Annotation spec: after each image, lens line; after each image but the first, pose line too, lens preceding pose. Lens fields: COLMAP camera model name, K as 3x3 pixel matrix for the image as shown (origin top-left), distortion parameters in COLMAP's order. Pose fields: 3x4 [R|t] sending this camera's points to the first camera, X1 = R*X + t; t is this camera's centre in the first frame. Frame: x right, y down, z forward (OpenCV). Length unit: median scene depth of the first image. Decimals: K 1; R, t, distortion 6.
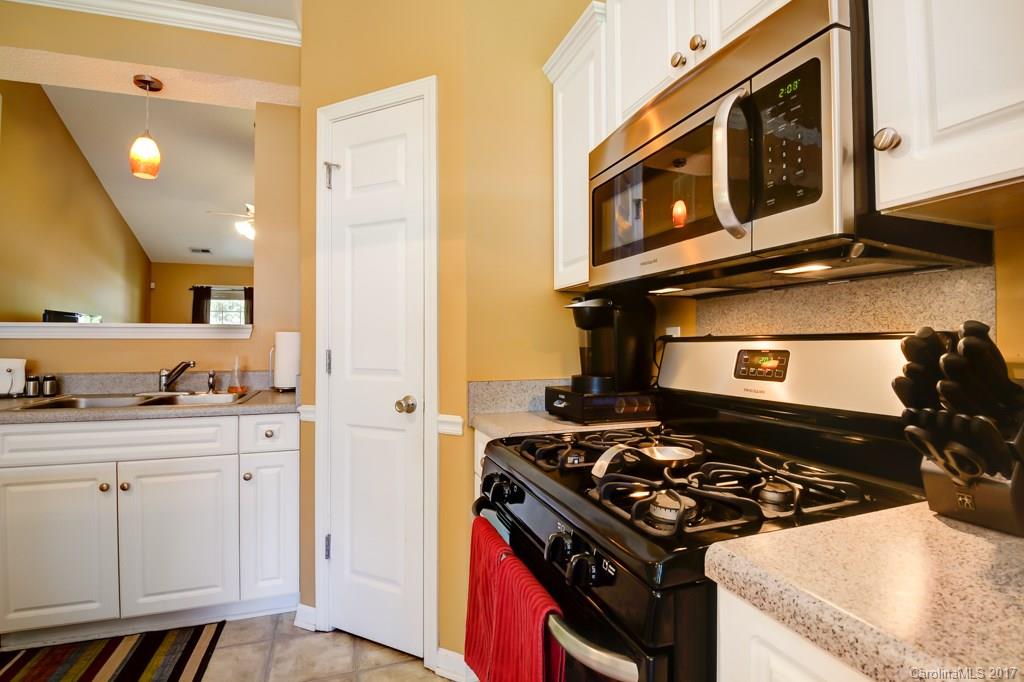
lens RADIAL K [[486.0, 0, 521.9], [0, 486.0, 337.7], [0, 0, 1]] dist [-0.003891, -0.013150]
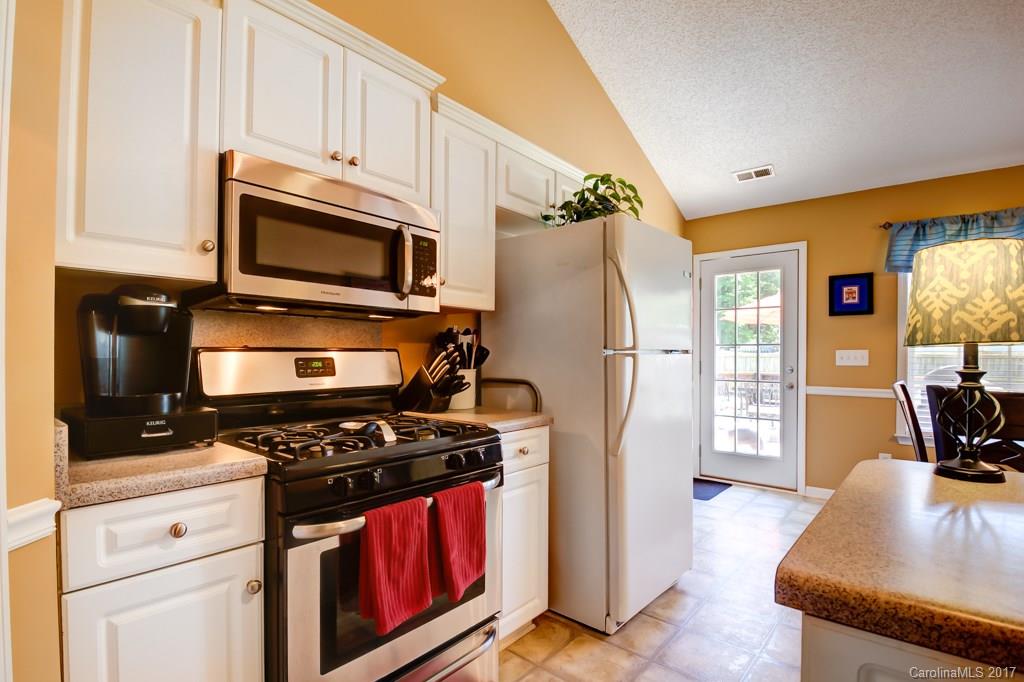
lens RADIAL K [[486.0, 0, 504.2], [0, 486.0, 356.6], [0, 0, 1]] dist [-0.003891, -0.013150]
pose [[-0.492373, -0.005246, 0.870369, -0.756448], [-0.014134, 0.999898, -0.001969, 0.010823], [-0.870270, -0.013271, -0.492397, 0.818508]]
